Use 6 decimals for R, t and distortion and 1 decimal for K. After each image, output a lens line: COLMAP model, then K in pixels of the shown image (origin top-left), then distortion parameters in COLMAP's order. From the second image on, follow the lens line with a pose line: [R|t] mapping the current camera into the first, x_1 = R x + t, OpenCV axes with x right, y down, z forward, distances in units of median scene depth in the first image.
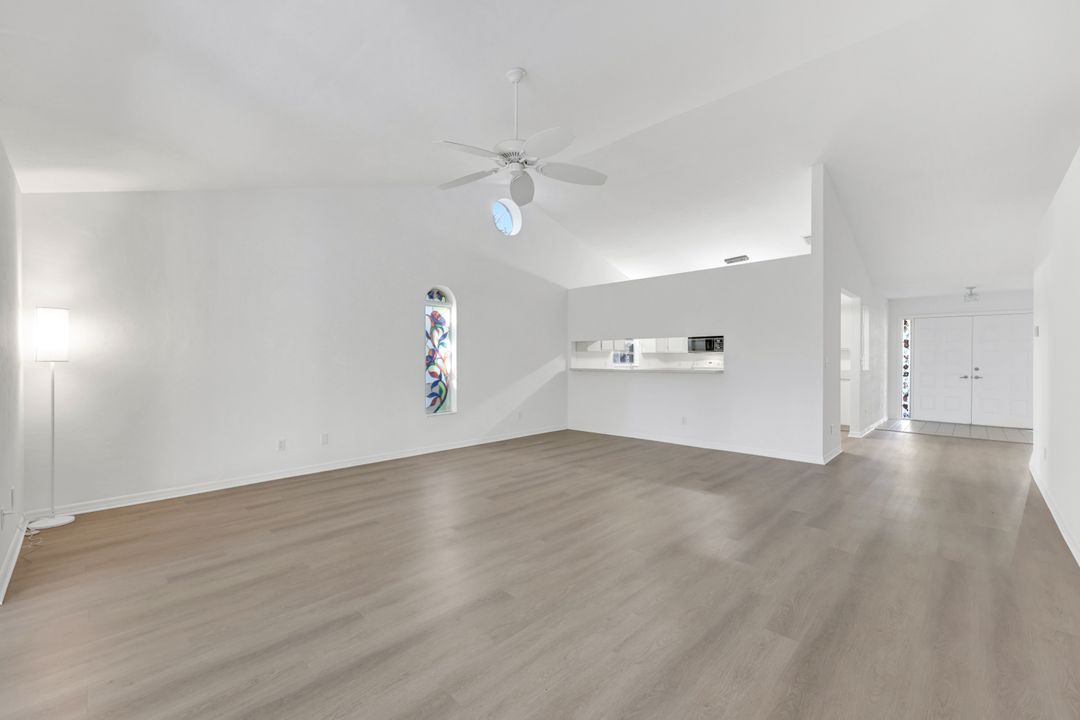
lens RADIAL K [[440.4, 0, 540.0], [0, 440.4, 360.0], [0, 0, 1]] dist [0.000772, 0.000113]
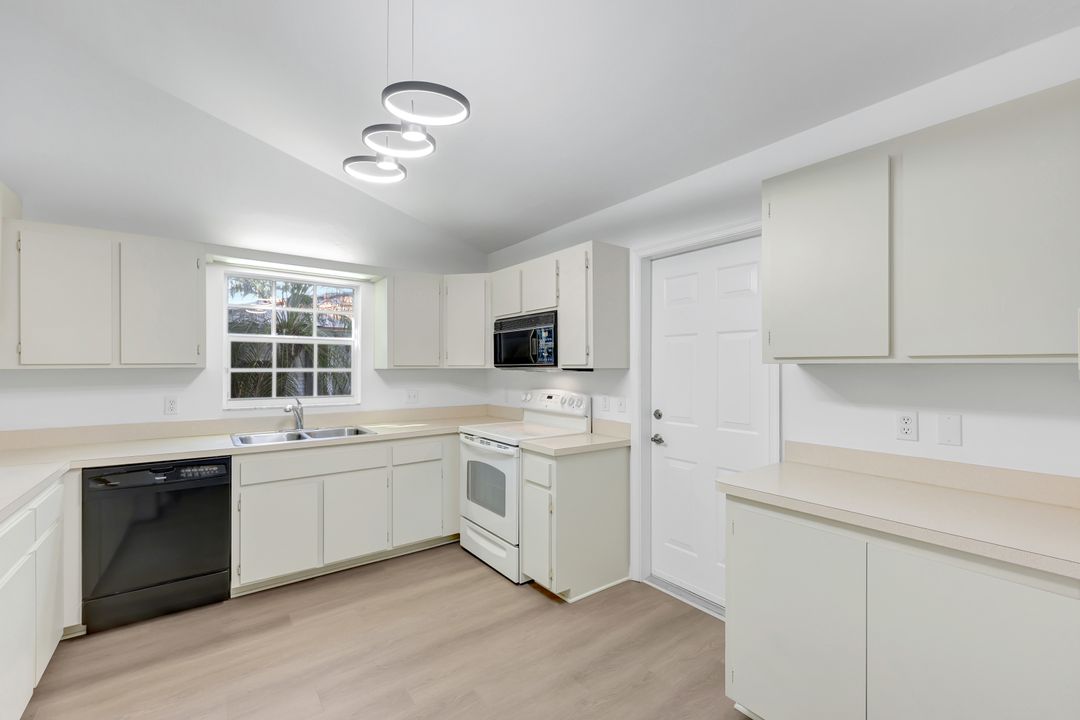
lens RADIAL K [[440.4, 0, 540.0], [0, 440.4, 360.0], [0, 0, 1]] dist [0.000772, 0.000113]
pose [[0.985828, -0.000842, -0.167758, 0.600476], [-0.001351, 0.999915, -0.012959, -0.025796], [0.167754, 0.013002, 0.985743, 0.887900]]
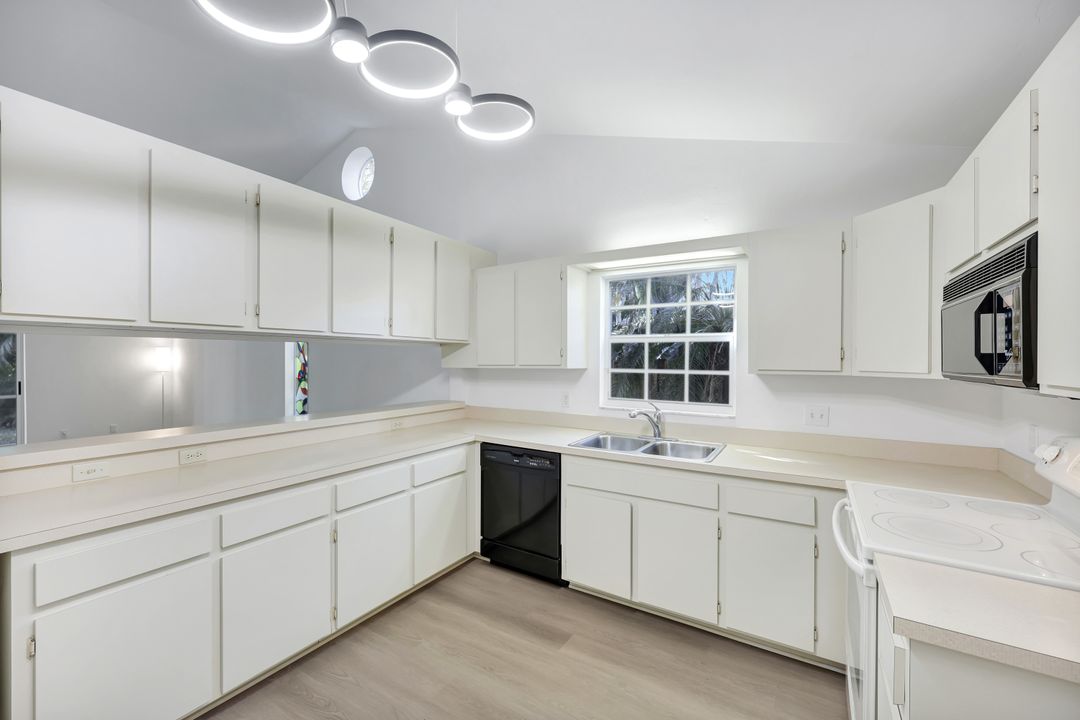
lens RADIAL K [[440.4, 0, 540.0], [0, 440.4, 360.0], [0, 0, 1]] dist [0.000772, 0.000113]
pose [[0.211590, 0.006800, -0.977335, 0.658378], [-0.004768, 0.999971, 0.005925, -0.034464], [0.977347, 0.003406, 0.211617, 1.106766]]
